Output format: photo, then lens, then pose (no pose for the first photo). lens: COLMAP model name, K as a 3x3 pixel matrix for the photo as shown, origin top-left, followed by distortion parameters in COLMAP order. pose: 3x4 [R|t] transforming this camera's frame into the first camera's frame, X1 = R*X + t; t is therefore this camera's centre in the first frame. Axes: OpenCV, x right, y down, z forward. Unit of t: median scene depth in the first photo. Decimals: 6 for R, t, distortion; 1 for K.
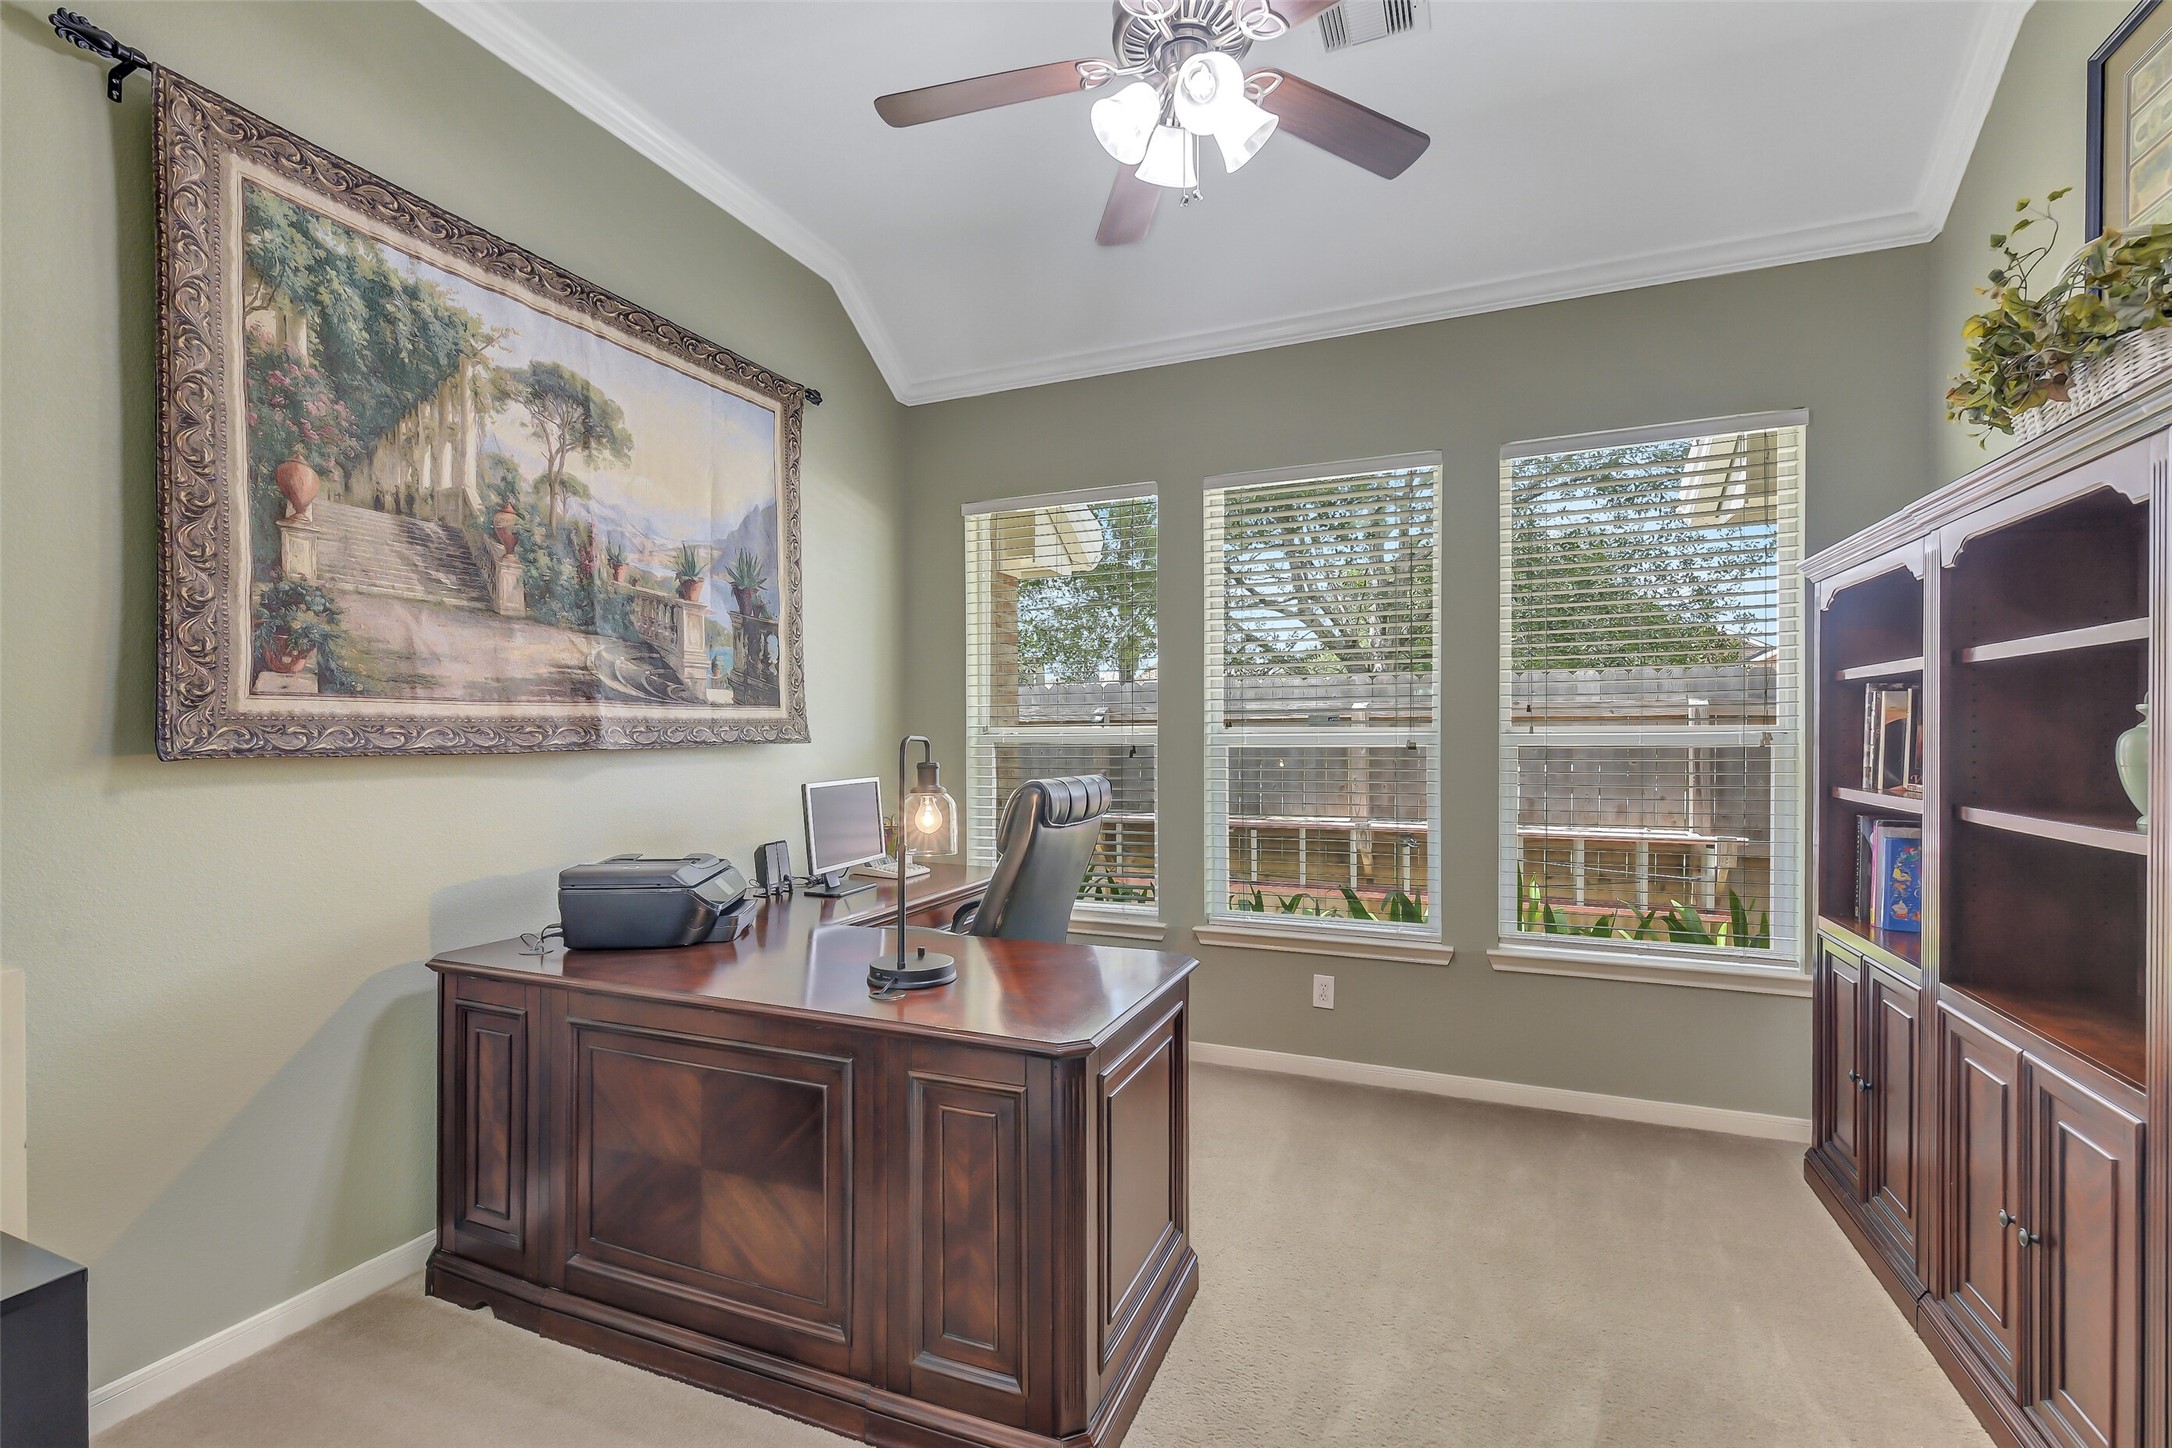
lens RADIAL K [[941.1, 0, 1091.8], [0, 941.1, 731.8], [0, 0, 1]] dist [0.002217, -0.003387]
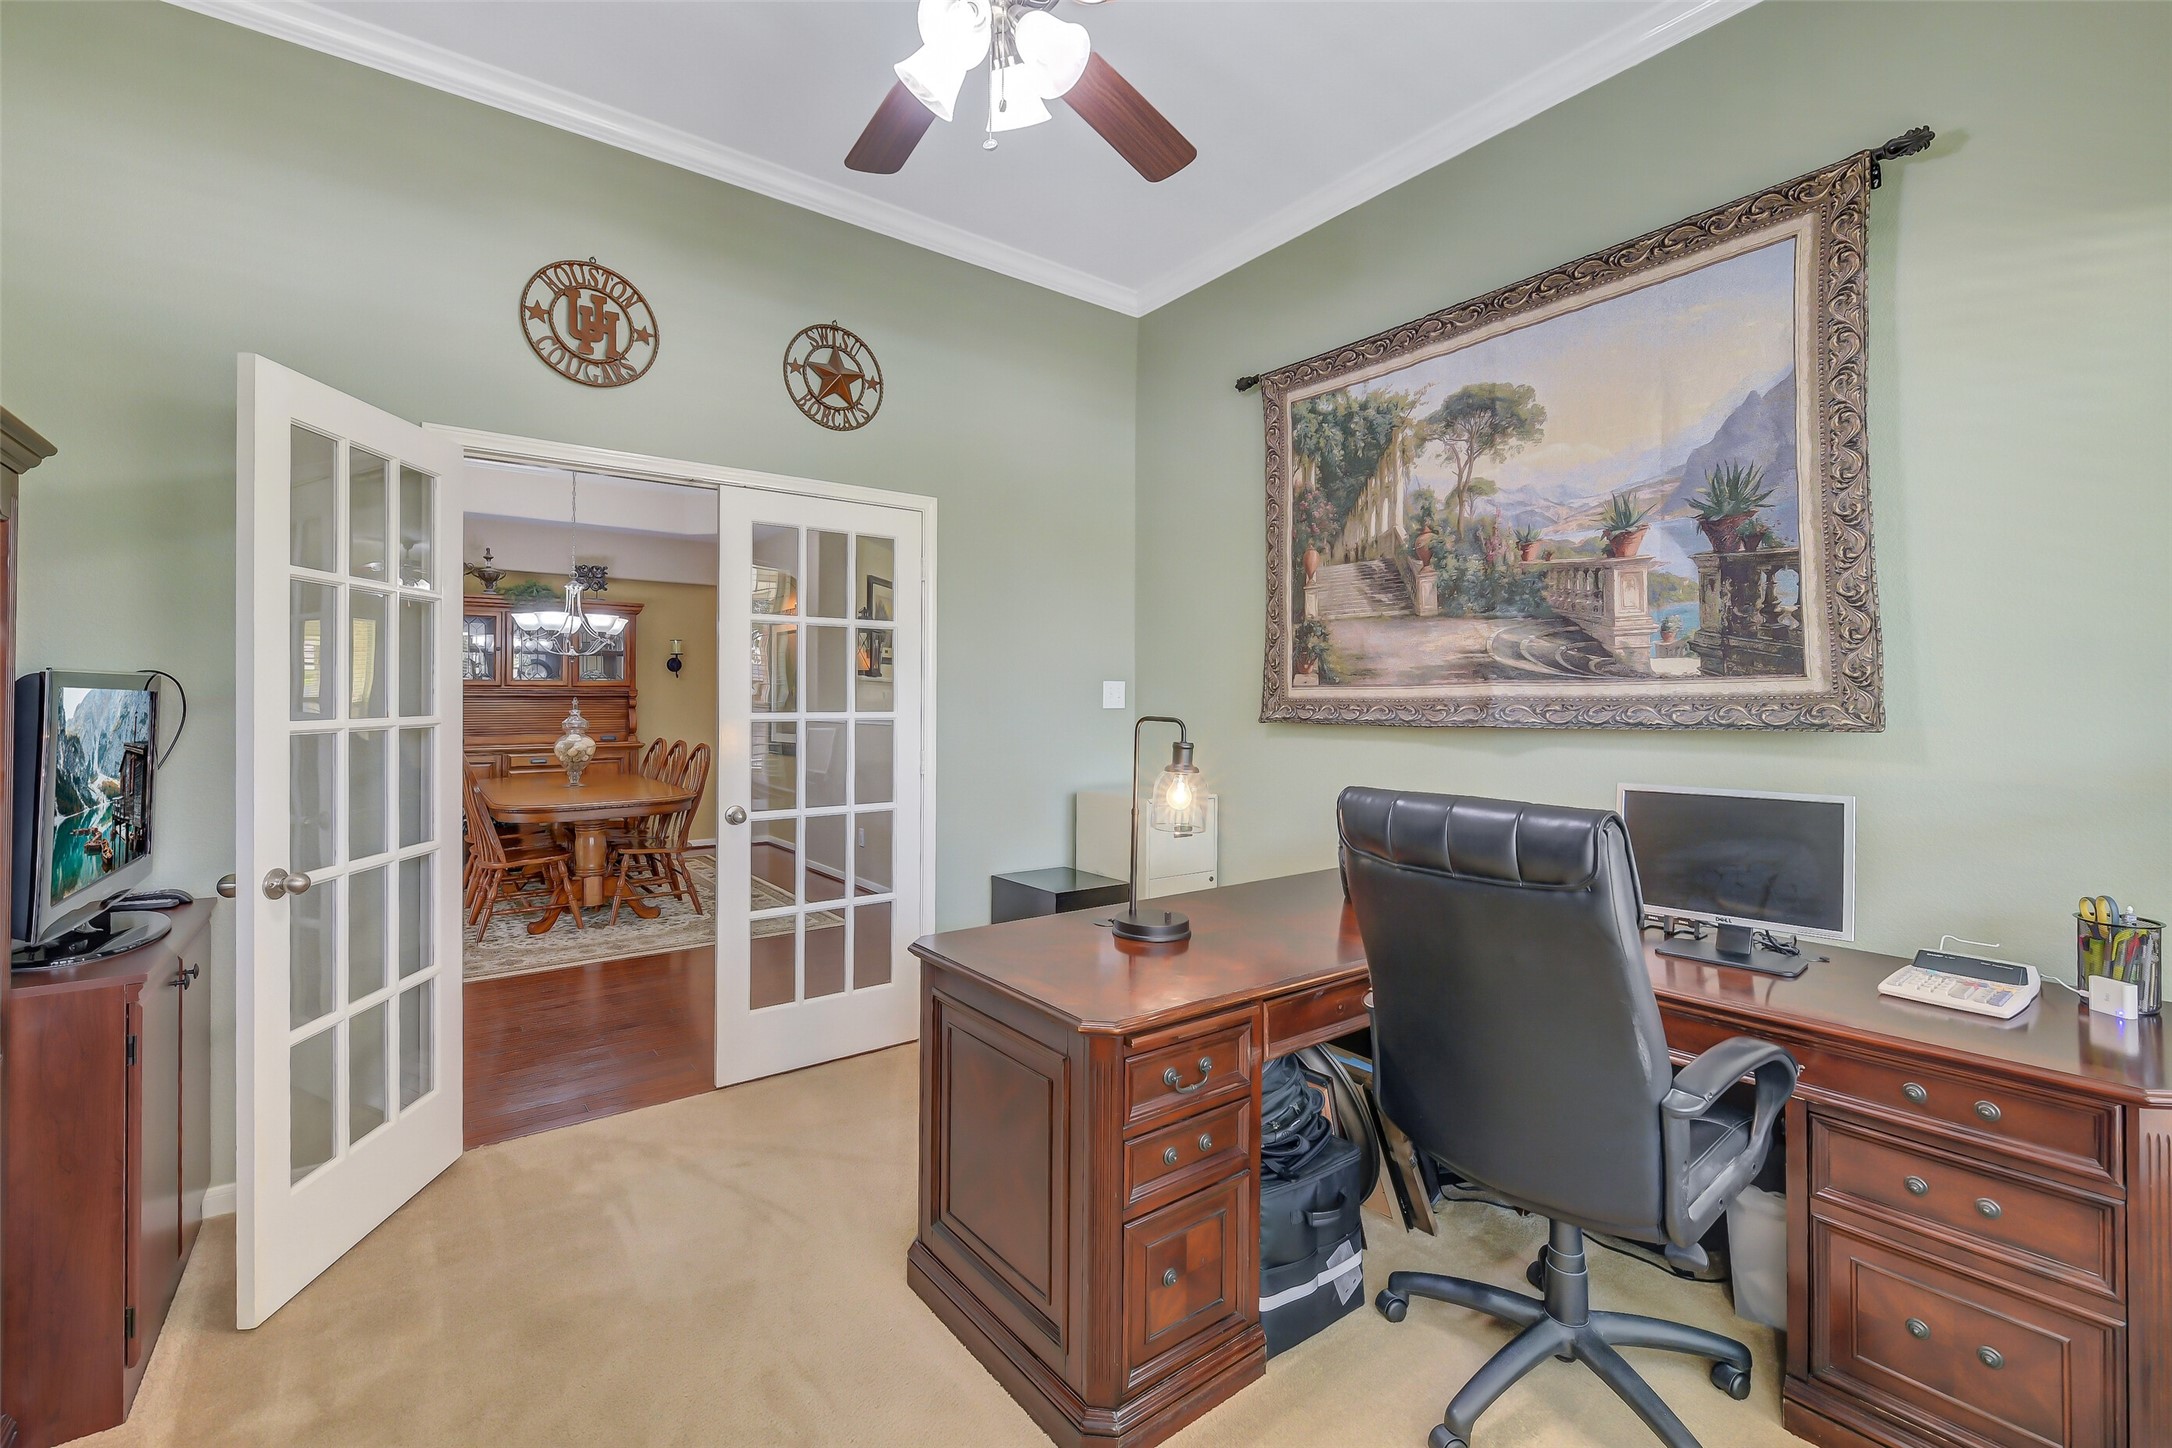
lens RADIAL K [[941.1, 0, 1095.2], [0, 941.1, 692.2], [0, 0, 1]] dist [0.002217, -0.003387]
pose [[-0.499072, -0.008972, -0.866514, 0.653803], [-0.002322, 0.999957, -0.009016, -0.010188], [0.866557, -0.002487, -0.499071, 1.205273]]
